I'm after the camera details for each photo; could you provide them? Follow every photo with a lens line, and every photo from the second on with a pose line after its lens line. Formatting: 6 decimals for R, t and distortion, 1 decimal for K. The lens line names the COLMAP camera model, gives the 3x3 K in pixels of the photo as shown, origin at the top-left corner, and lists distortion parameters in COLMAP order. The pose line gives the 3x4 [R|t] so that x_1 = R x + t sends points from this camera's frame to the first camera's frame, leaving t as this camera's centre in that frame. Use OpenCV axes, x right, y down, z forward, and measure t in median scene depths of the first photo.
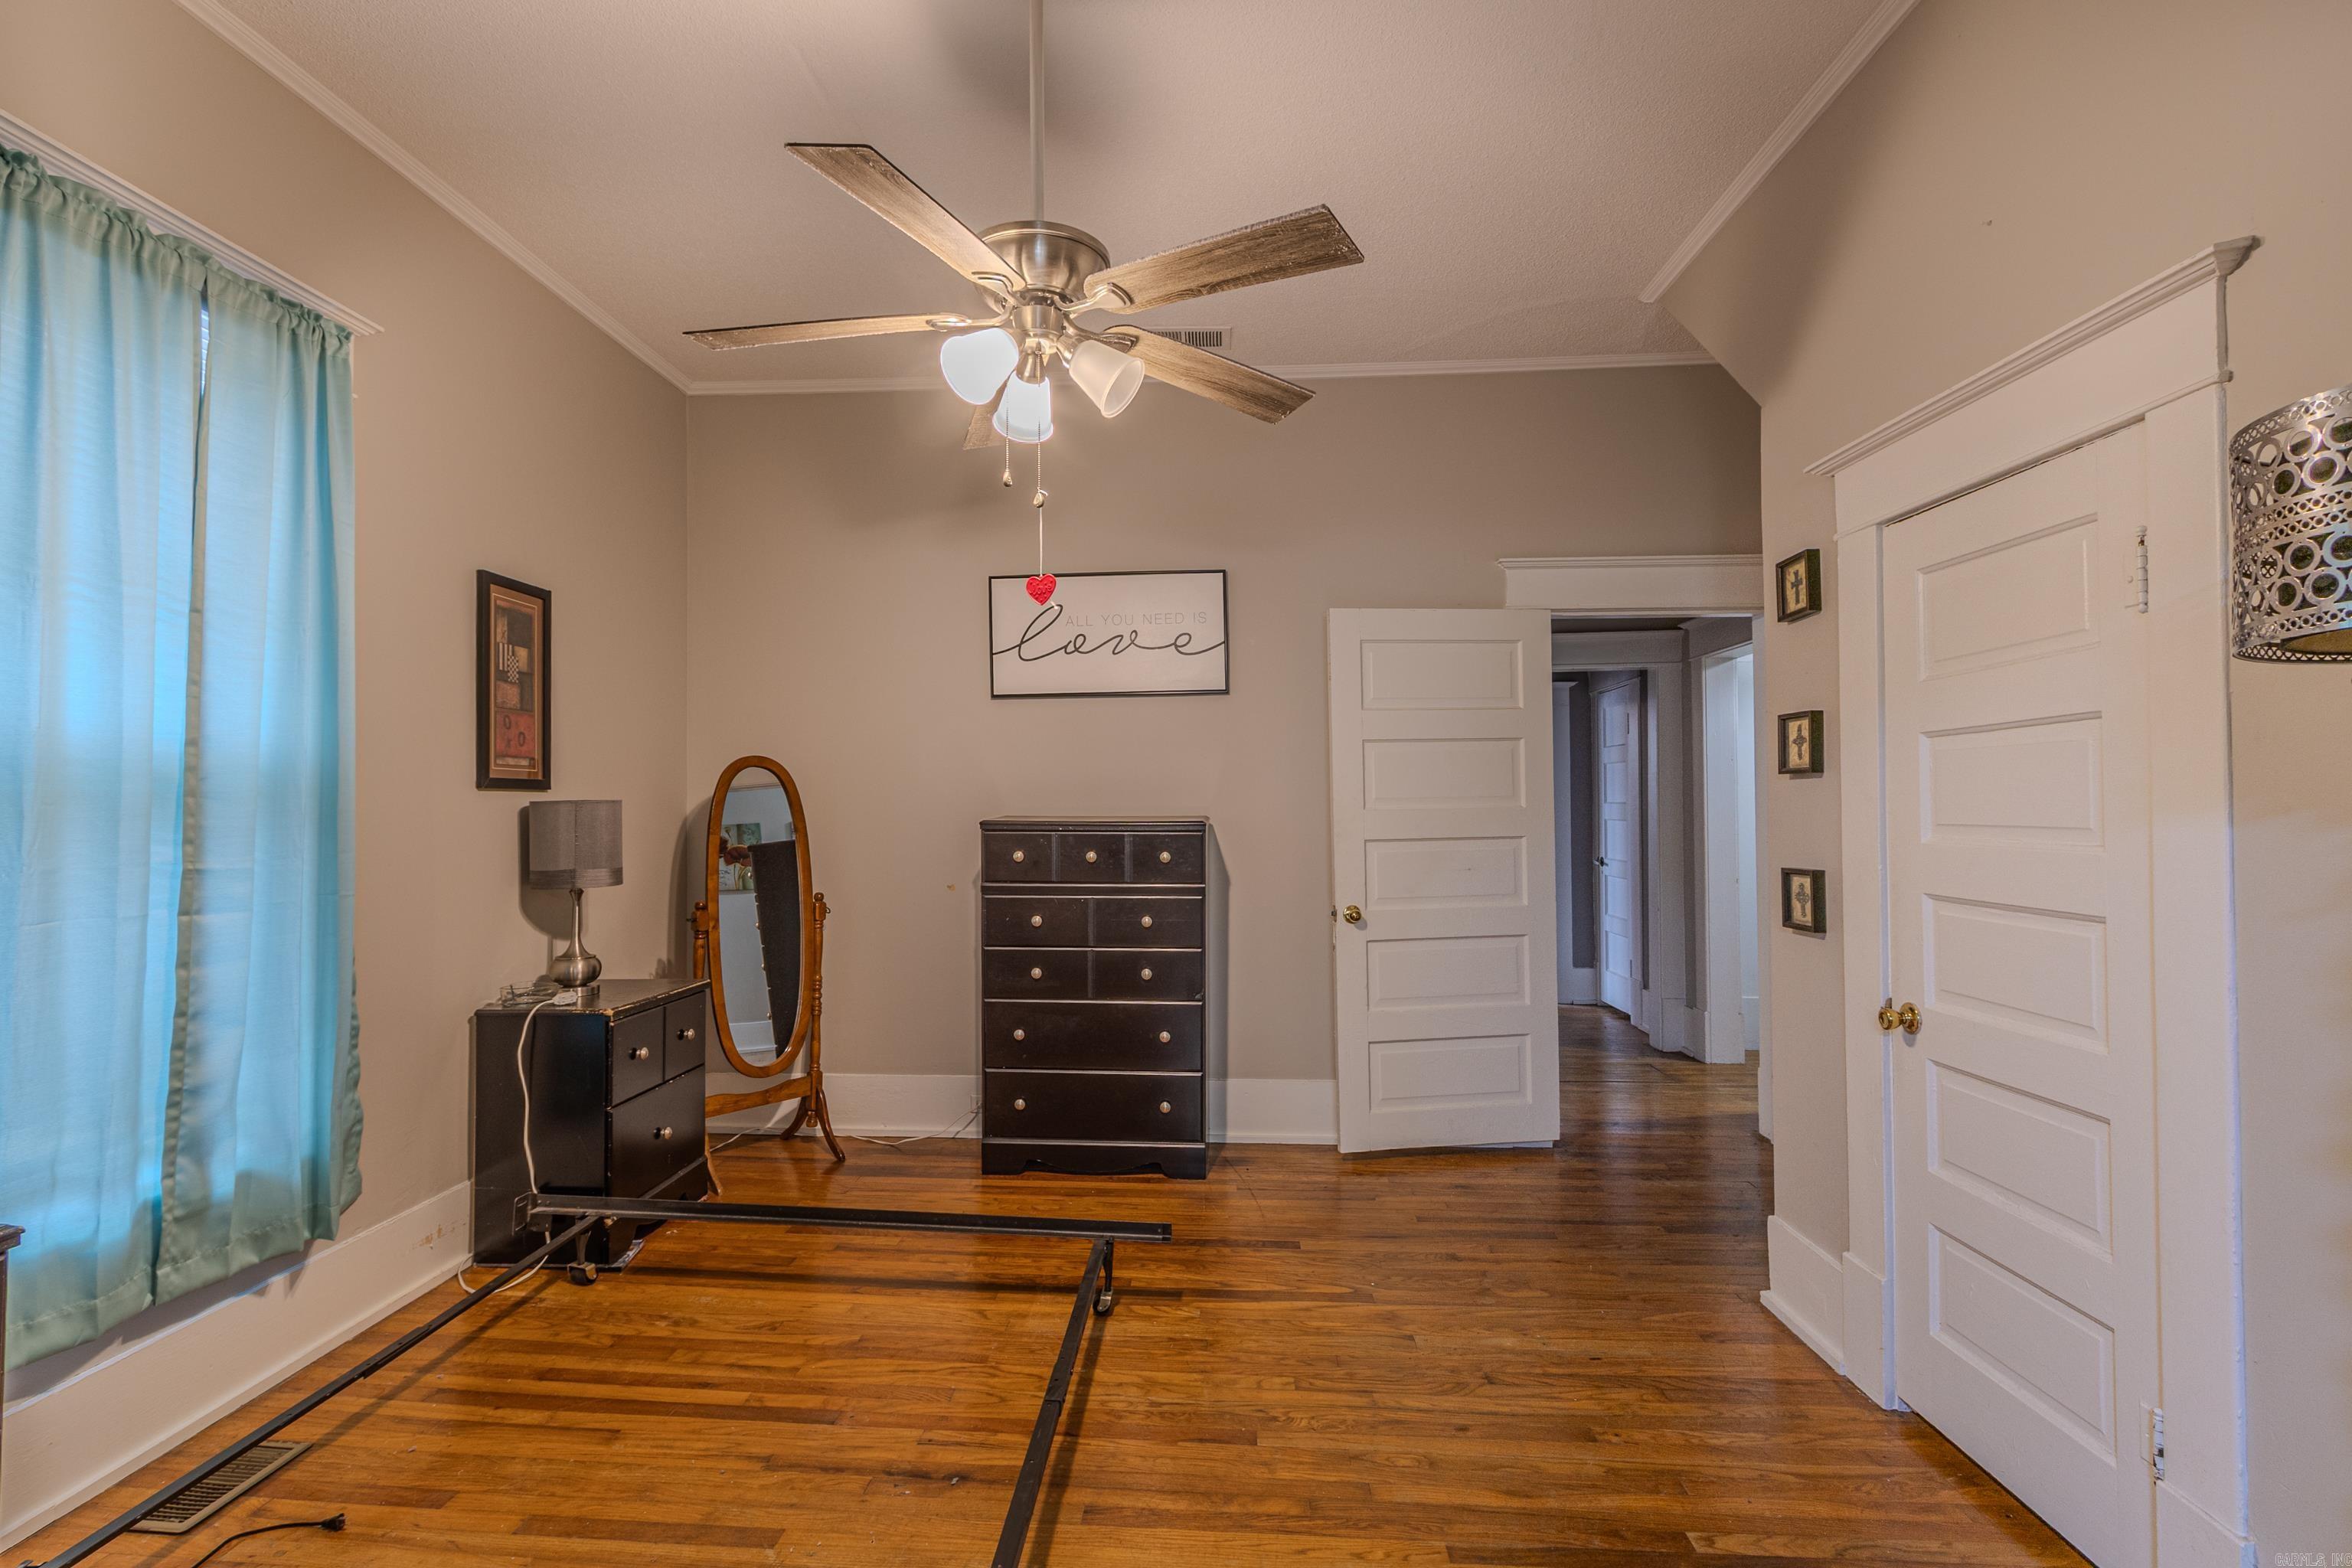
lens RADIAL K [[1117.9, 0, 1188.9], [0, 1117.9, 788.5], [0, 0, 1]] dist [0.006959, -0.000242]
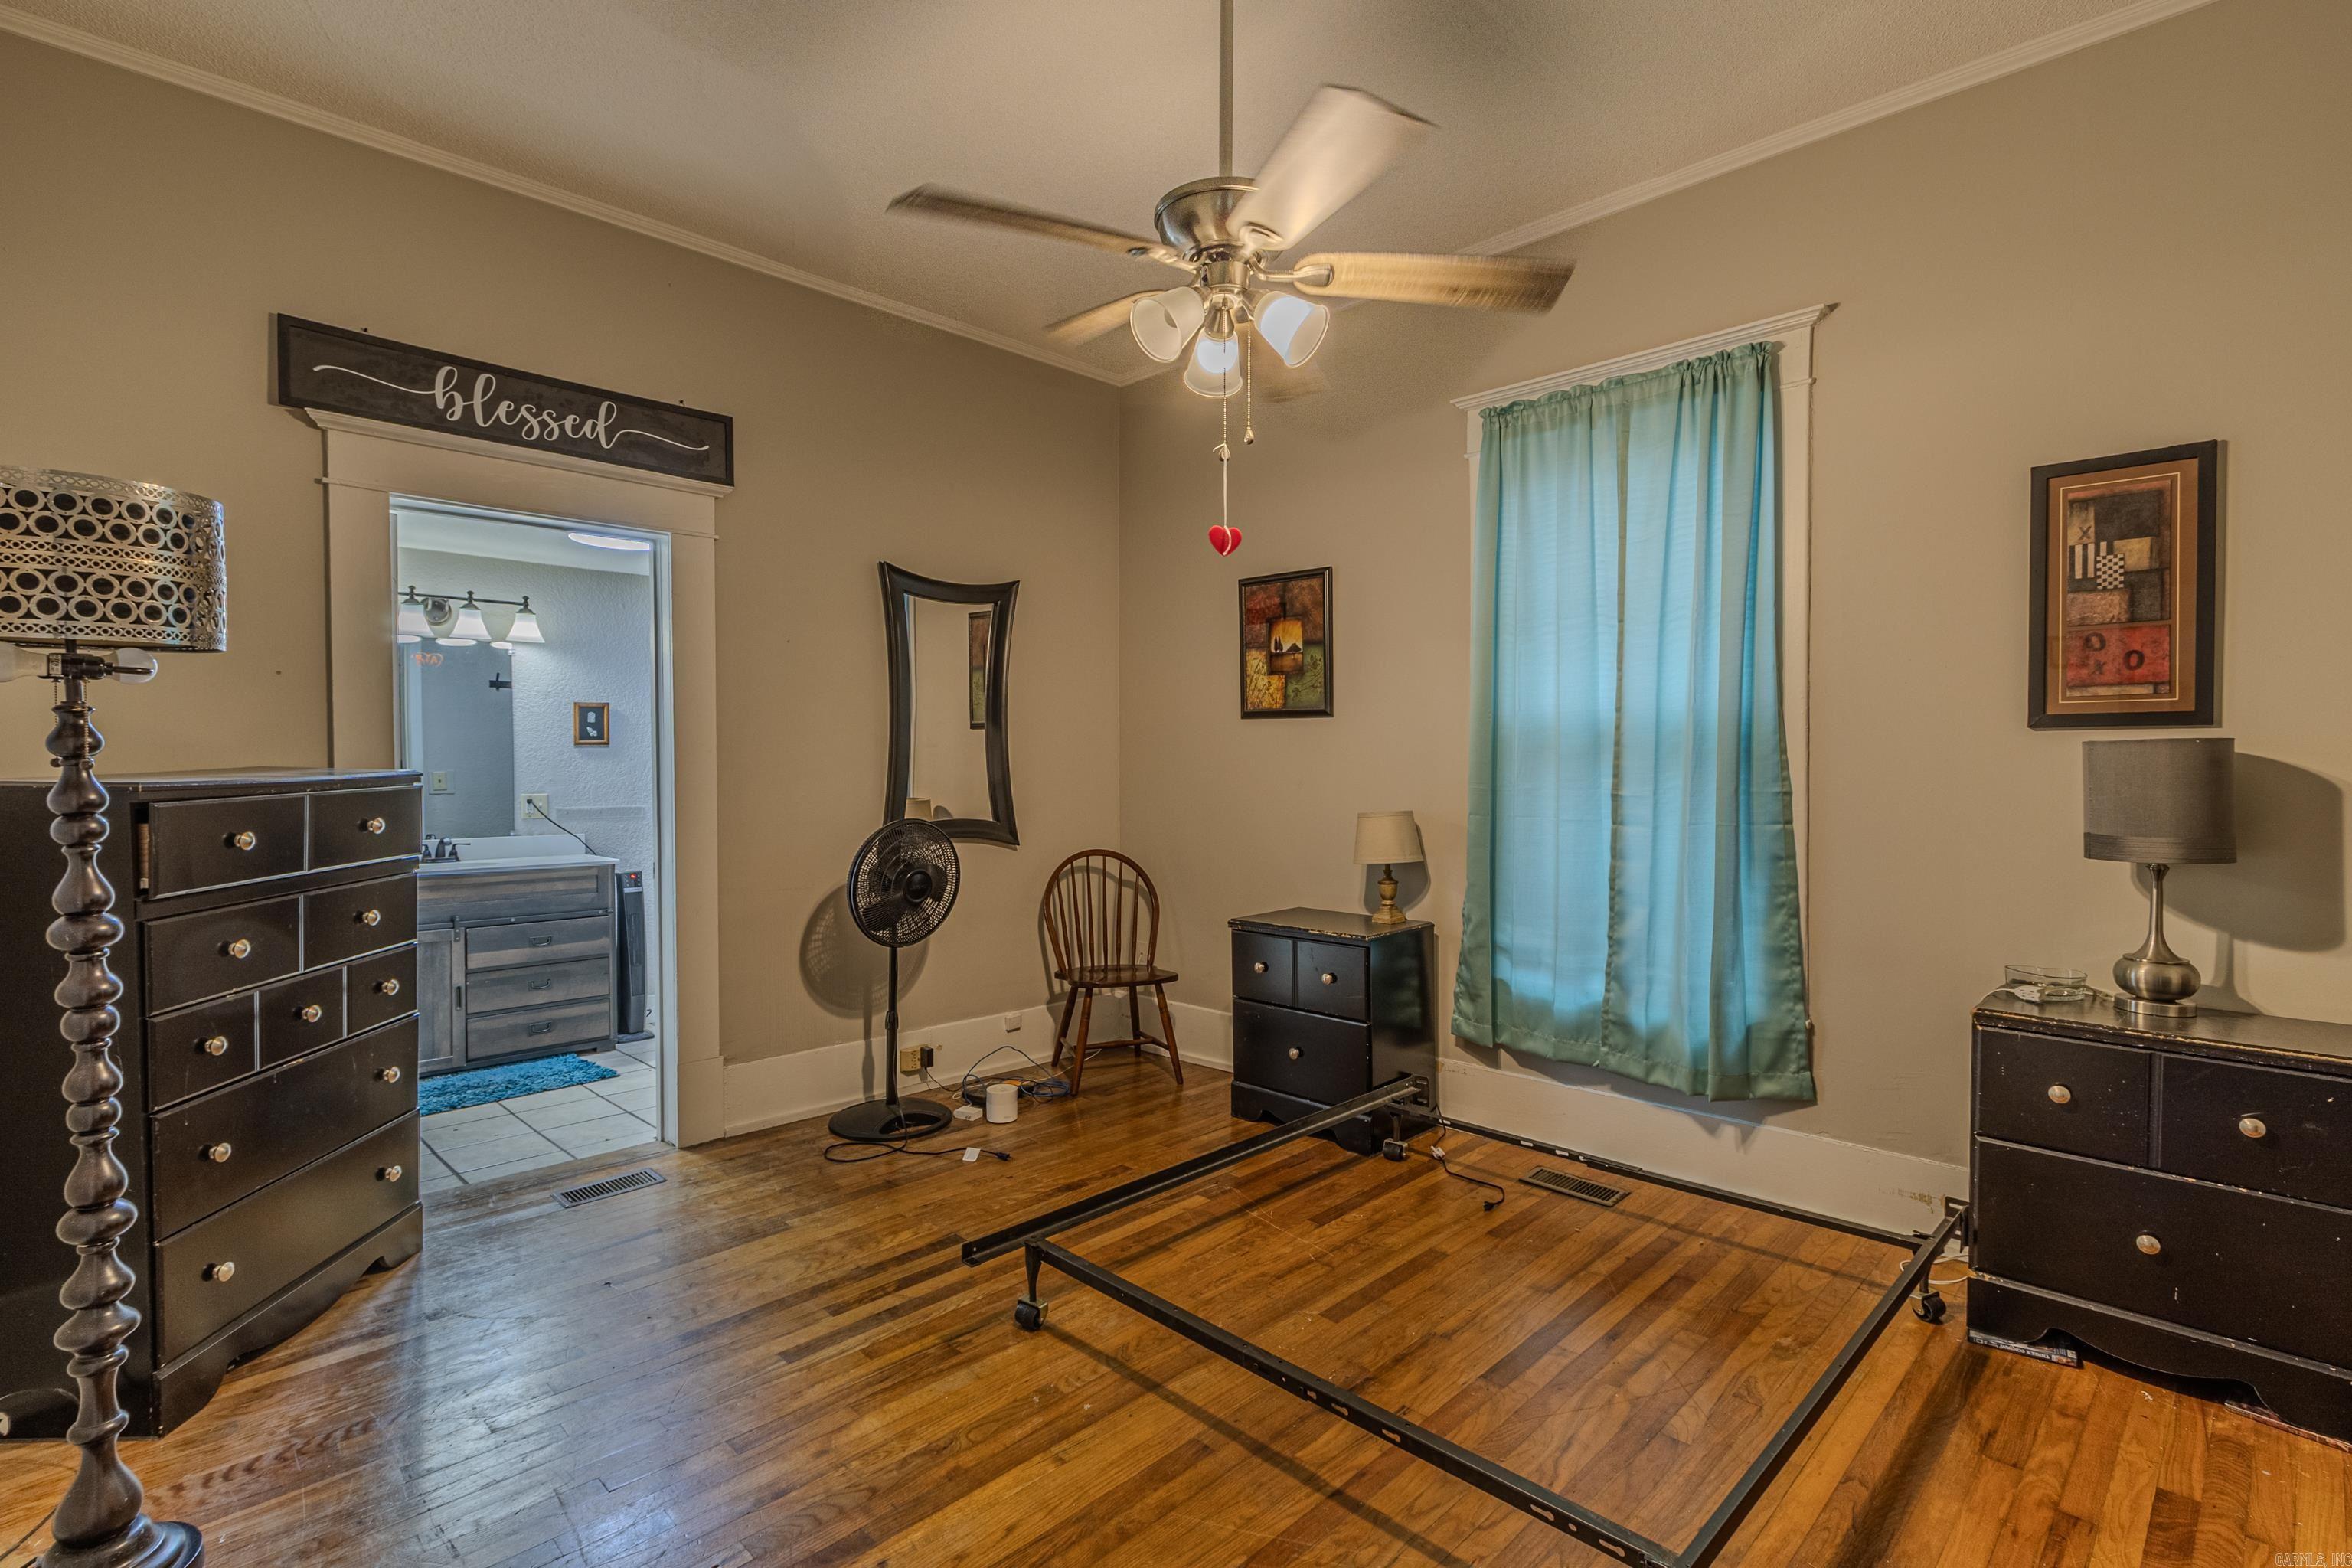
lens RADIAL K [[1117.9, 0, 1188.9], [0, 1117.9, 788.5], [0, 0, 1]] dist [0.006959, -0.000242]
pose [[-0.658190, 0.024653, -0.752448, 0.601195], [0.017008, 0.999696, 0.017877, 0.027472], [0.752660, -0.001031, -0.658409, 1.518638]]
